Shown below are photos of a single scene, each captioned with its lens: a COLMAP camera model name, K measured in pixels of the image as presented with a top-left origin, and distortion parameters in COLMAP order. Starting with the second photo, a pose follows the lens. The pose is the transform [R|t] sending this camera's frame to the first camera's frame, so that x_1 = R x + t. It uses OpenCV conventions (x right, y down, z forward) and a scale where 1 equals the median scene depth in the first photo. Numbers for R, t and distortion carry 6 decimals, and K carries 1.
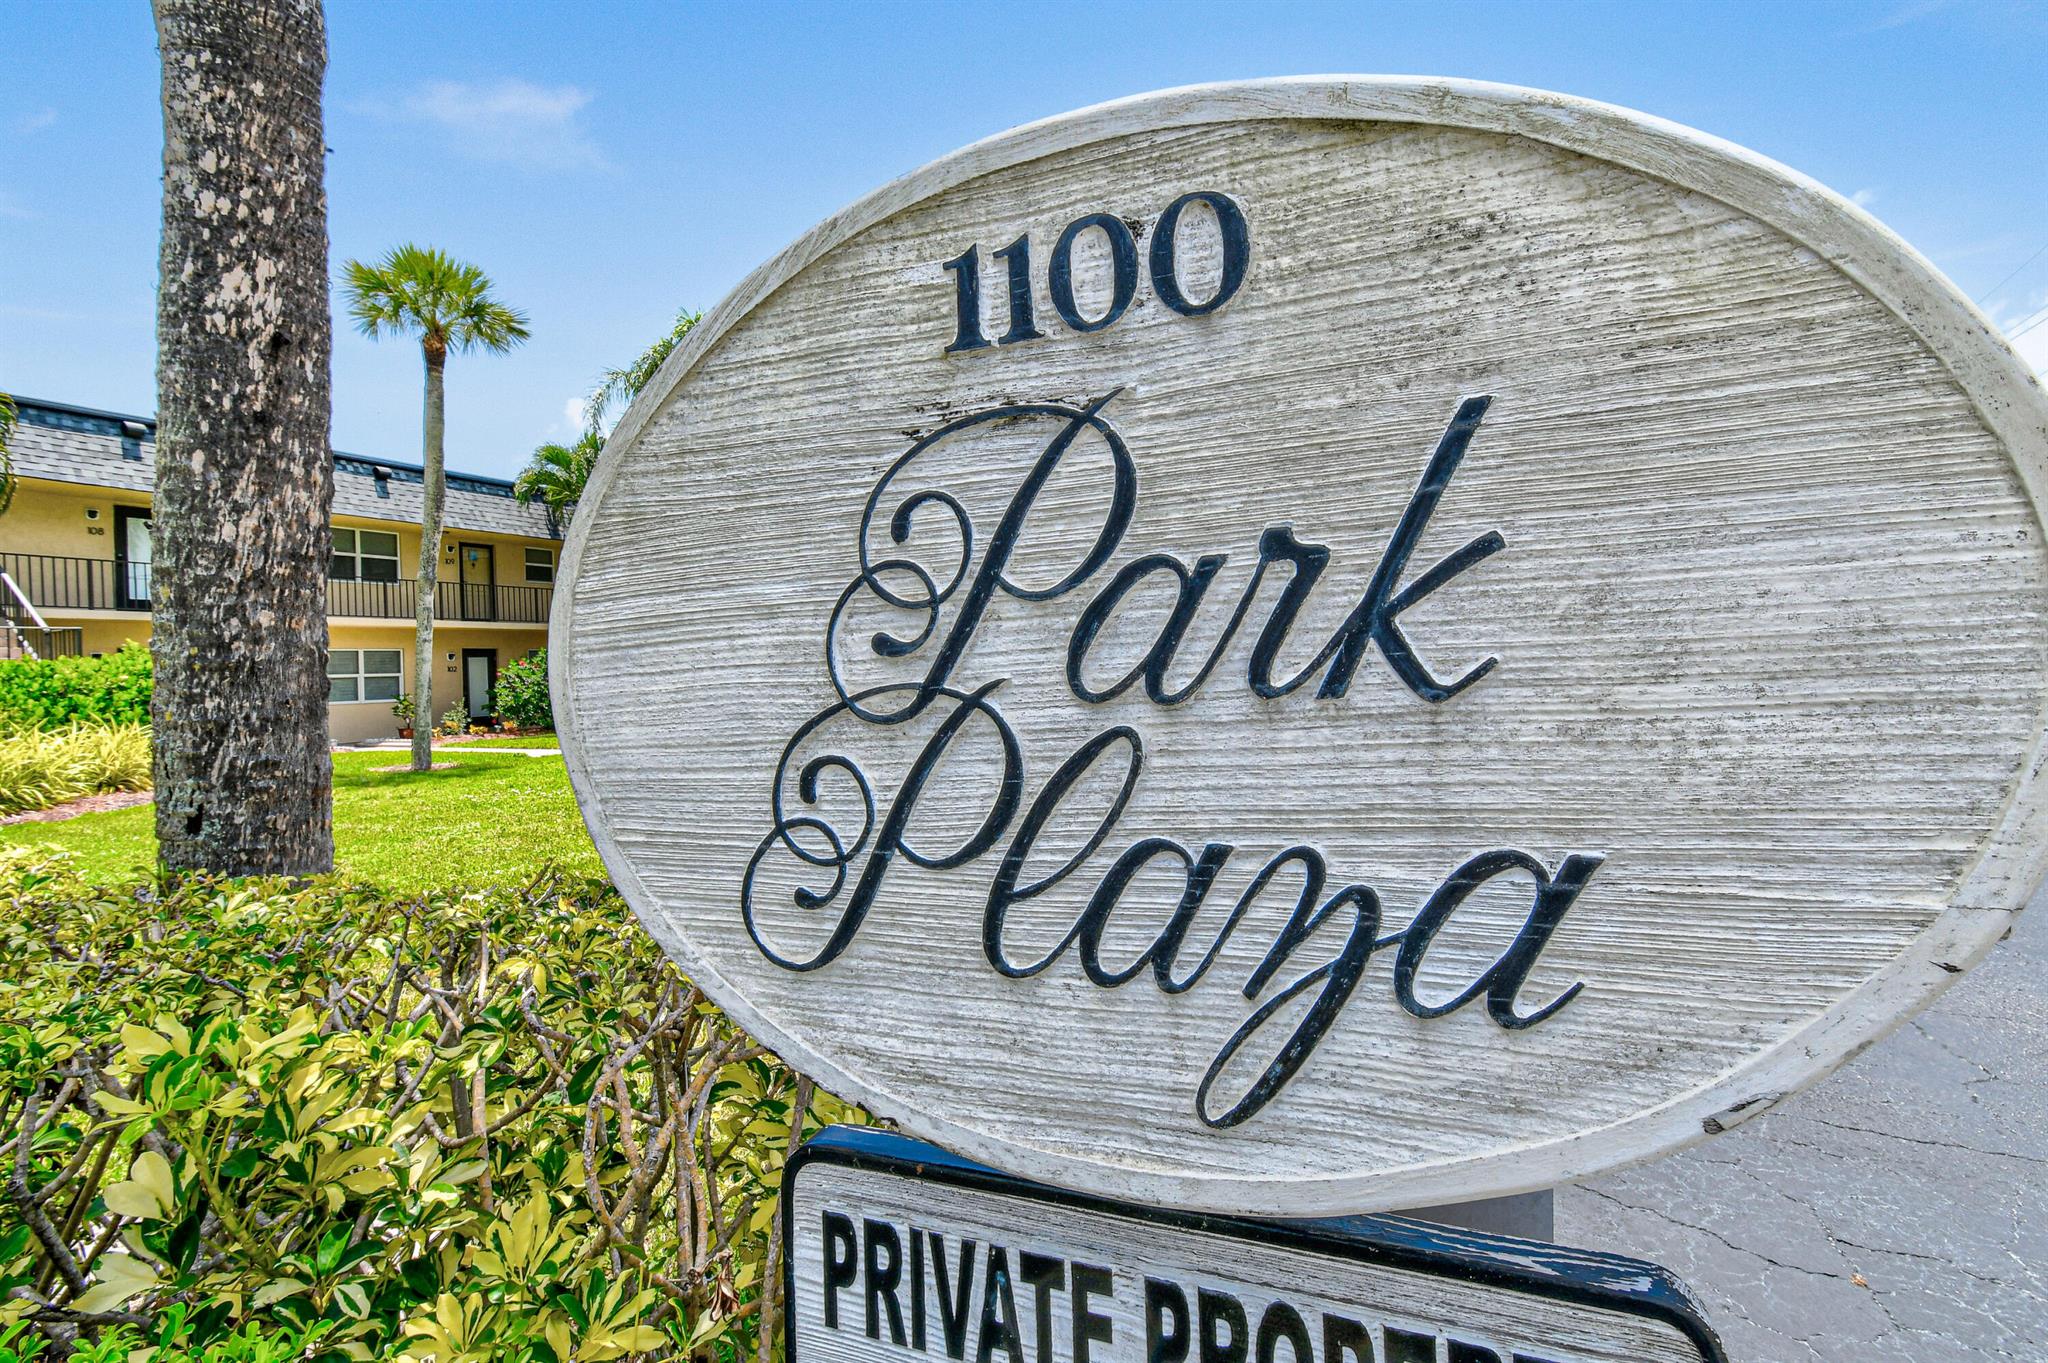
lens RADIAL K [[1017.8, 0, 1037.6], [0, 1017.8, 673.7], [0, 0, 1]] dist [0.017693, -0.001602]
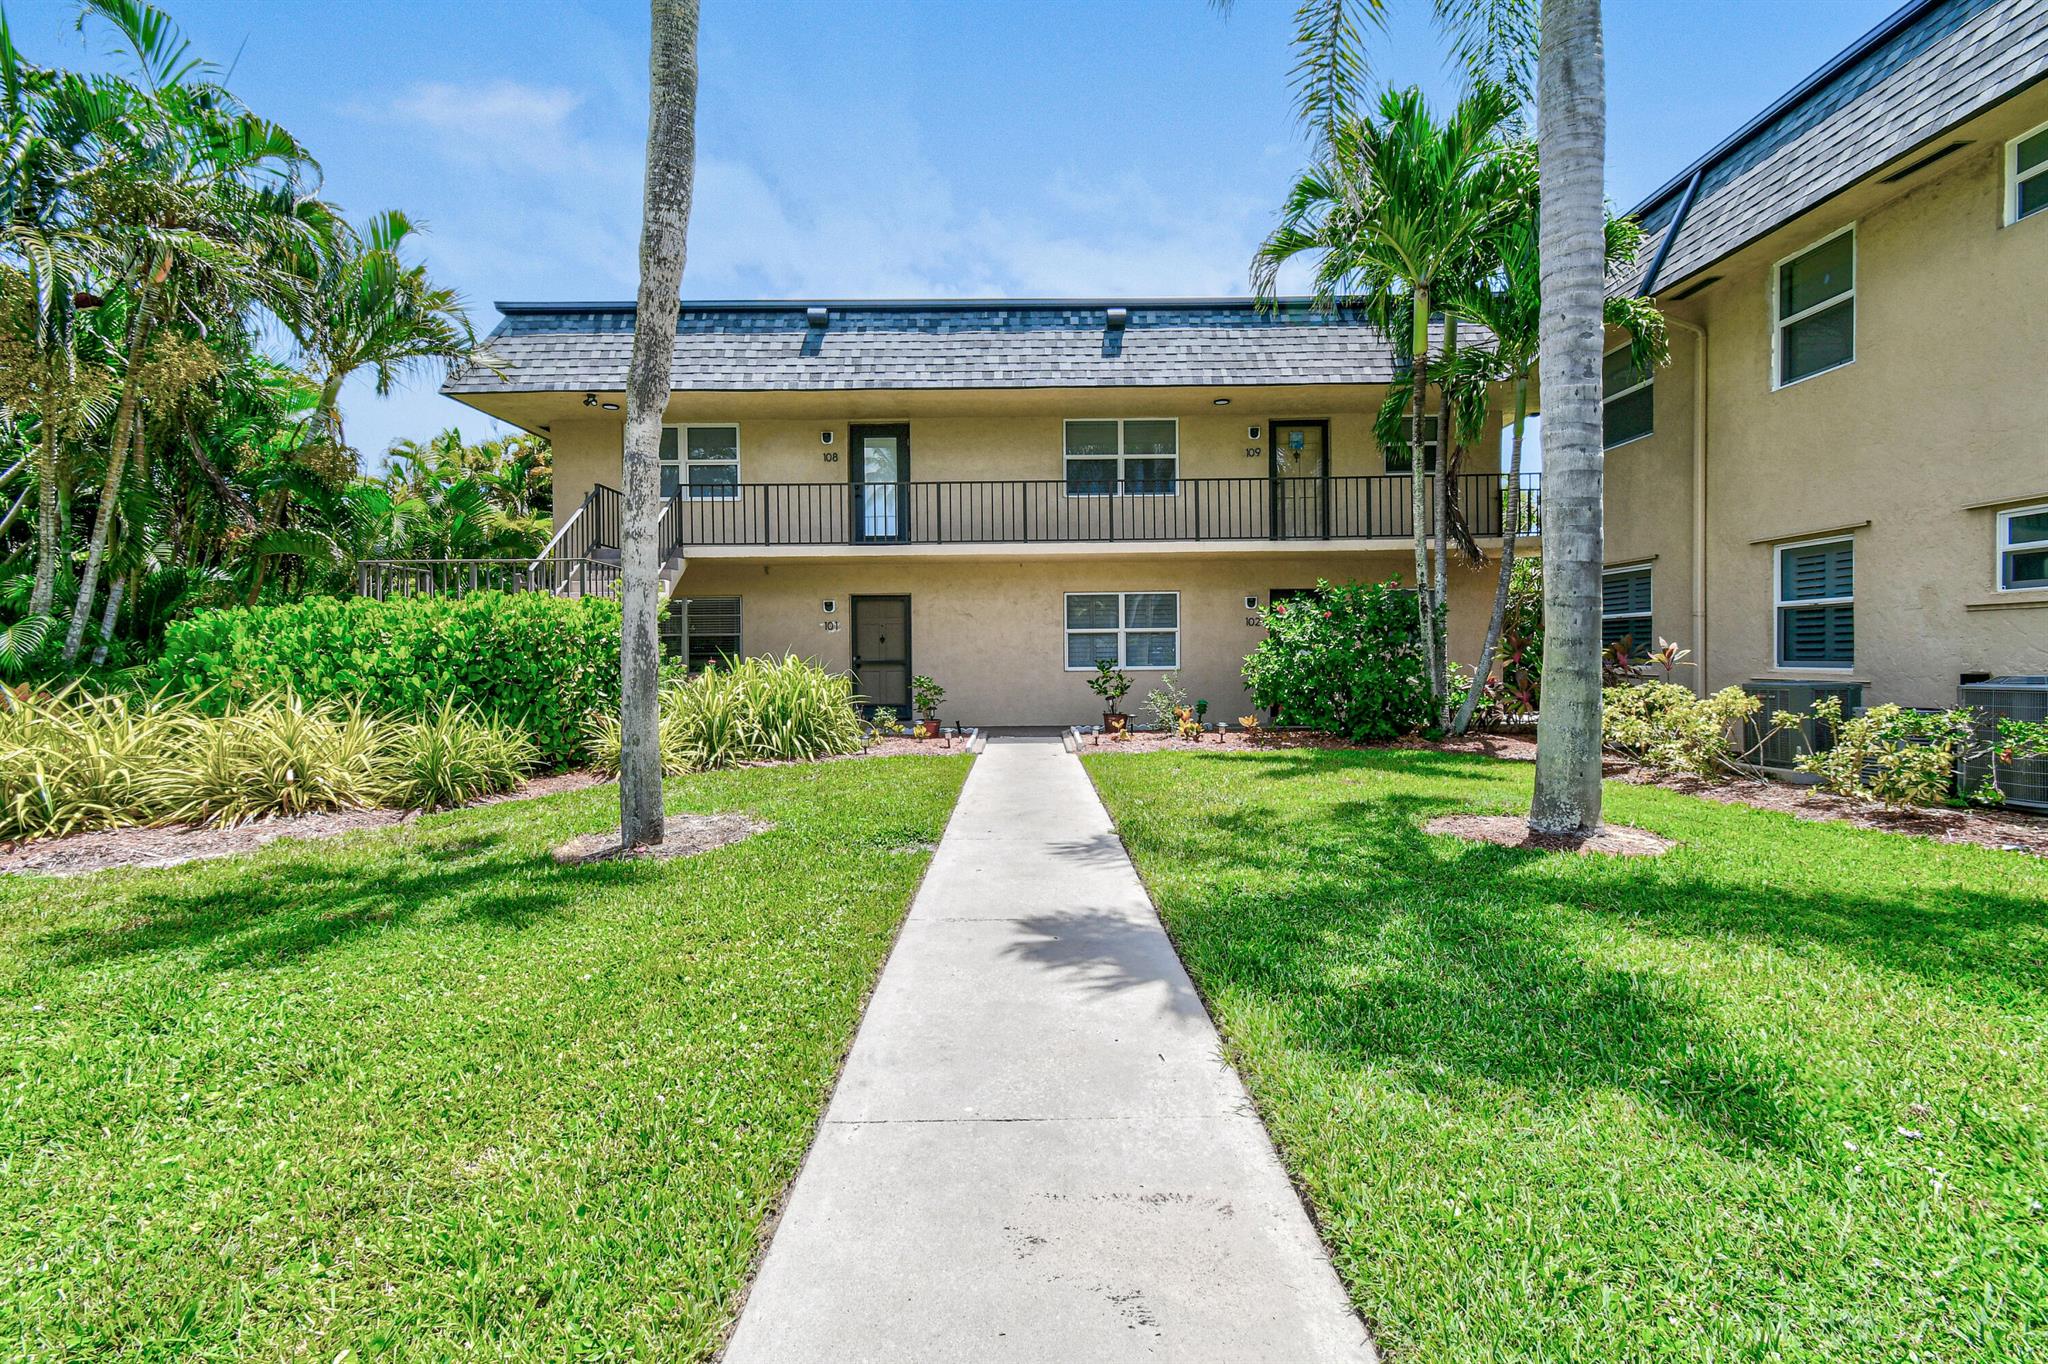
lens RADIAL K [[922.5, 0, 1005.8], [0, 922.5, 663.5], [0, 0, 1]] dist [0.013941, -0.003154]
pose [[0.447092, 0.032672, -0.893891, -0.188343], [-0.007909, 0.999438, 0.032574, 0.006452], [0.894453, -0.007494, 0.447099, 0.917718]]
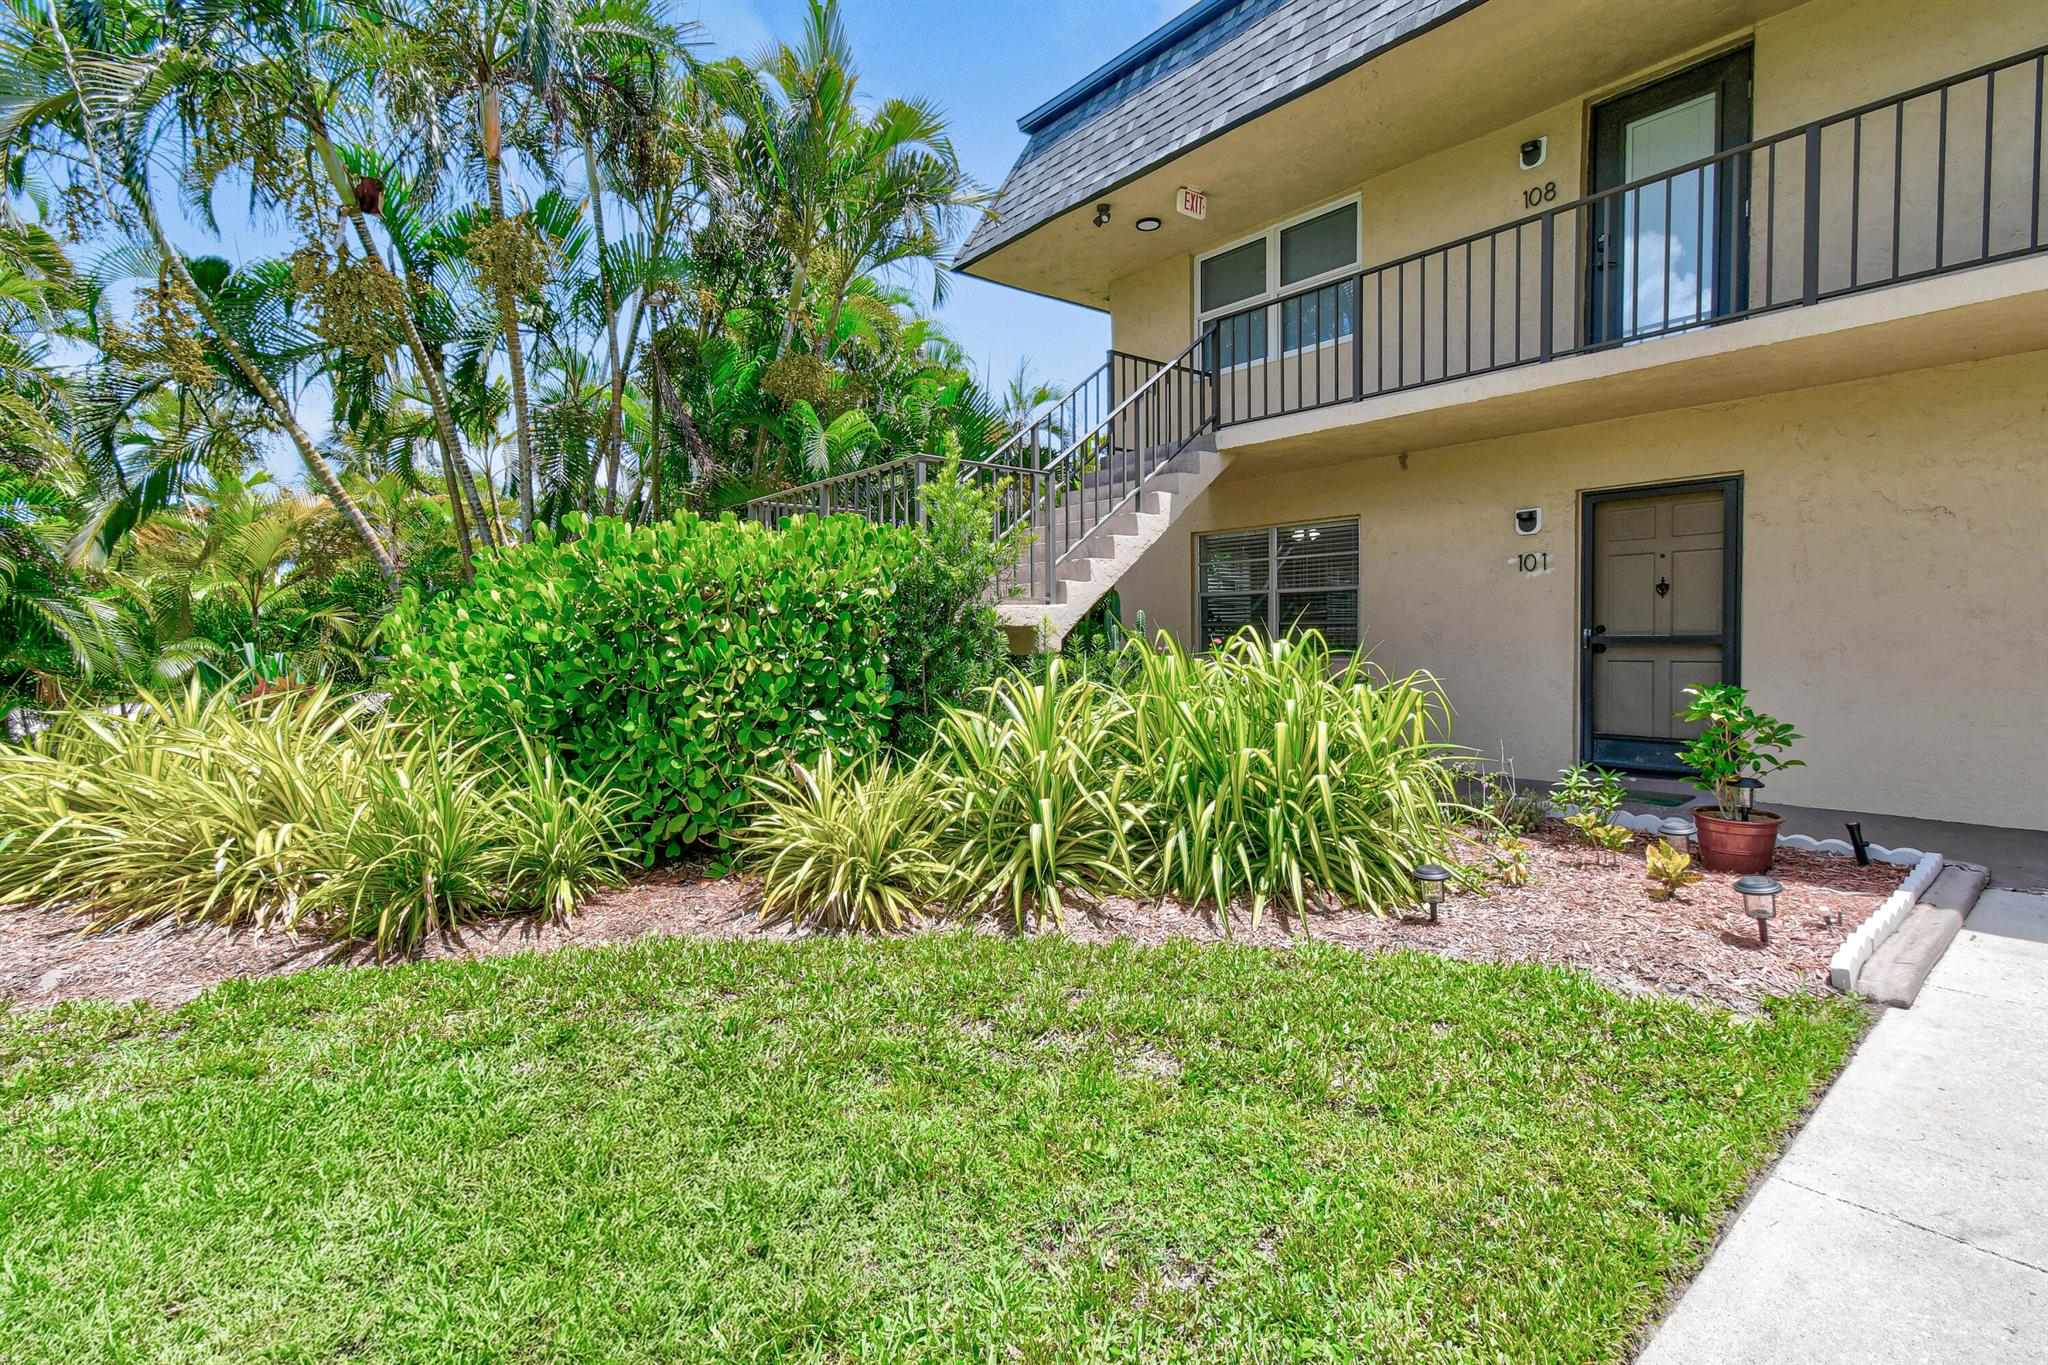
lens RADIAL K [[966.7, 0, 1022.5], [0, 966.7, 669.9], [0, 0, 1]] dist [0.003680, -0.000131]
pose [[-0.376257, 0.074340, -0.923528, -0.565963], [0.022492, 0.997215, 0.071107, 0.012601], [0.926242, 0.005982, -0.376881, 1.115645]]
